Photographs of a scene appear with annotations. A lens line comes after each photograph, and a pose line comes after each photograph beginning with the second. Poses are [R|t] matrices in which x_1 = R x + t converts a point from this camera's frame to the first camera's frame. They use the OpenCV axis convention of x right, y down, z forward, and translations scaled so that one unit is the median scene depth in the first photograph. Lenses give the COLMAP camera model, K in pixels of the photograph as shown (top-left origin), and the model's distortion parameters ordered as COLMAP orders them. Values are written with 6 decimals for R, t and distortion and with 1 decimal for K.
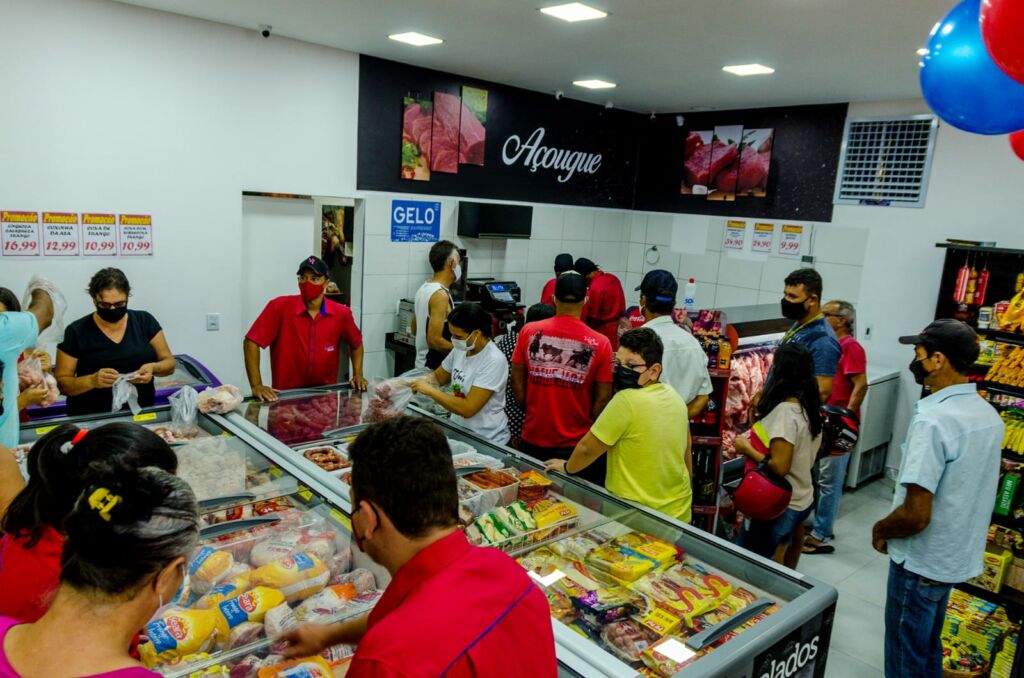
lens RADIAL K [[721.0, 0, 507.5], [0, 721.0, 343.2], [0, 0, 1]] dist [0.008306, -0.021742]
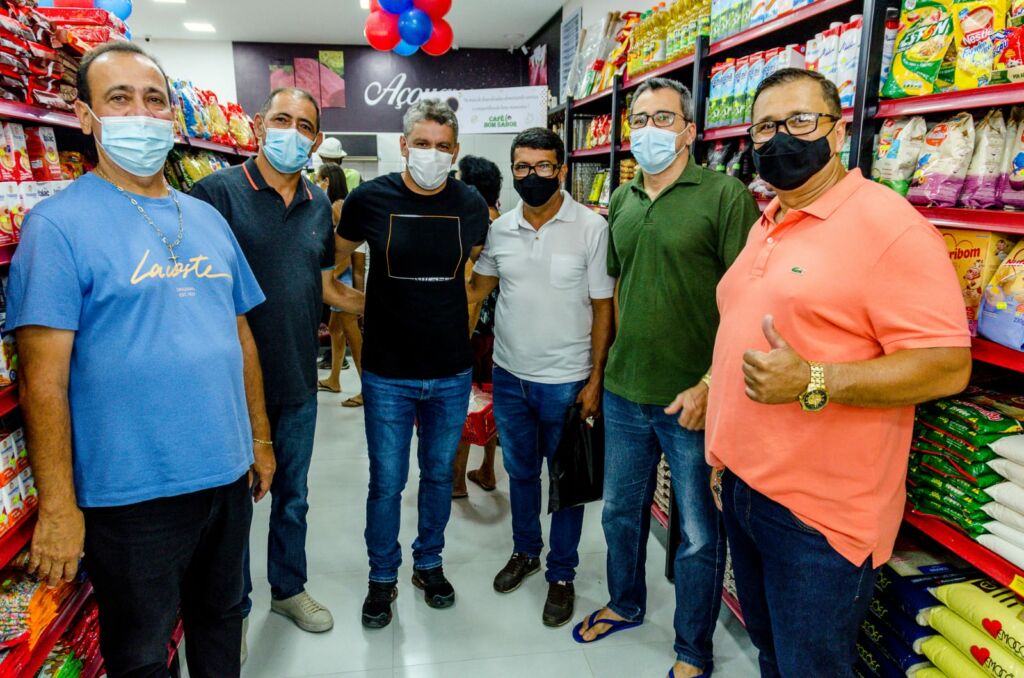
lens RADIAL K [[721.0, 0, 512.8], [0, 721.0, 342.3], [0, 0, 1]] dist [0.008306, -0.021742]
pose [[0.852398, 0.046051, -0.520862, 1.053782], [-0.040388, 0.998937, 0.022223, 0.167577], [0.521332, 0.002094, 0.853351, 0.004960]]
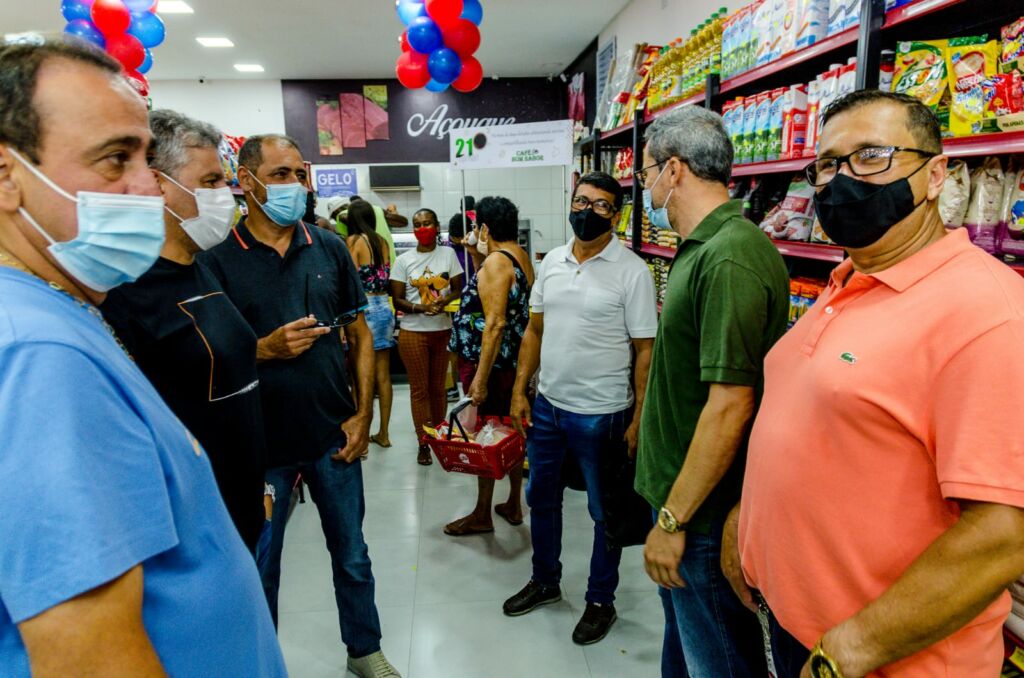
lens RADIAL K [[721.0, 0, 510.6], [0, 721.0, 344.1], [0, 0, 1]] dist [0.008306, -0.021742]
pose [[0.809619, 0.027073, -0.586331, 1.075851], [-0.032705, 0.999465, 0.000989, 0.153269], [0.586044, 0.018375, 0.810071, 0.017333]]
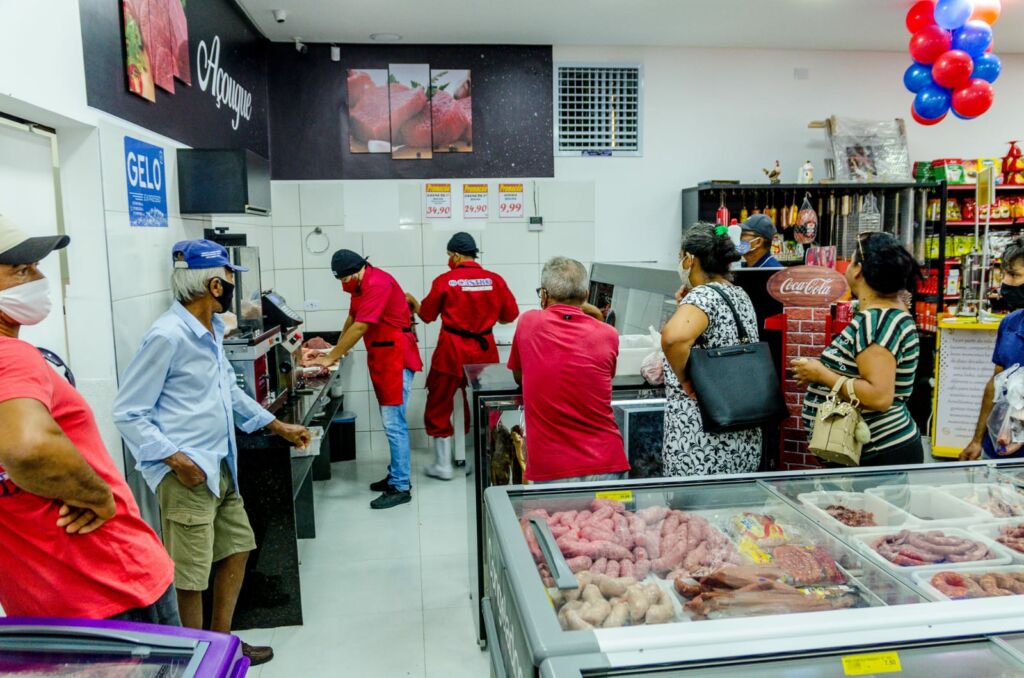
lens RADIAL K [[812.0, 0, 515.1], [0, 812.0, 336.8], [0, 0, 1]] dist [-0.025474, -0.000532]
pose [[0.561925, -0.173119, 0.808870, -0.464235], [0.207599, 0.976073, 0.064685, -0.052755], [-0.800714, 0.131573, 0.584419, 0.511258]]
